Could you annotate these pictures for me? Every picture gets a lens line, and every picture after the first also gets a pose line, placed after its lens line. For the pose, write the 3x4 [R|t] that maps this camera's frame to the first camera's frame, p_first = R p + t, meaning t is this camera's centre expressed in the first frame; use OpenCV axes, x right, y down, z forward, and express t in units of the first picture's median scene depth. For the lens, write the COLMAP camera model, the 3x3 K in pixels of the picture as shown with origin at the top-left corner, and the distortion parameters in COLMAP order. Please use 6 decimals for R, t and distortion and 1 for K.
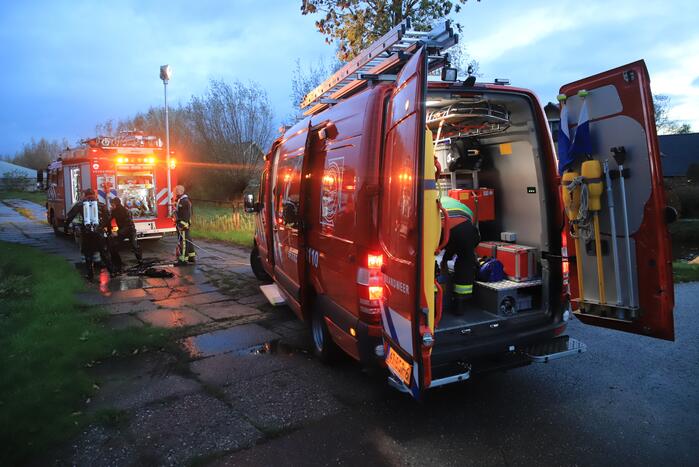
lens RADIAL K [[465.5, 0, 353.2], [0, 465.5, 223.4], [0, 0, 1]] dist [-0.121856, 0.078993]
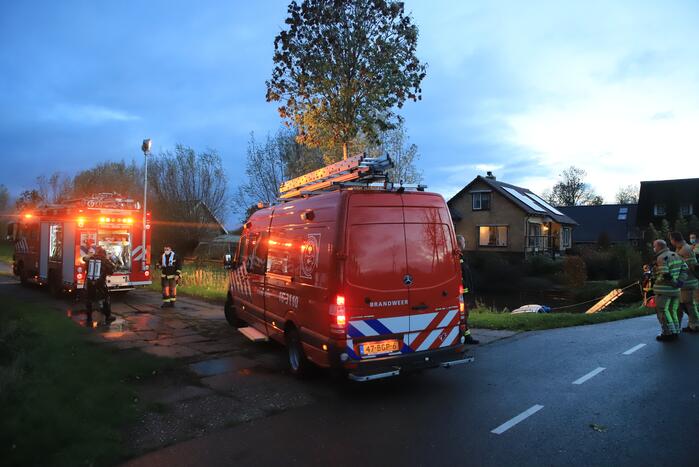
lens RADIAL K [[465.5, 0, 353.2], [0, 465.5, 223.4], [0, 0, 1]] dist [-0.121856, 0.078993]
pose [[0.991449, 0.031223, 0.126708, -0.036649], [-0.014423, 0.991224, -0.131401, 0.007926], [-0.129699, 0.128450, 0.983198, -0.181288]]
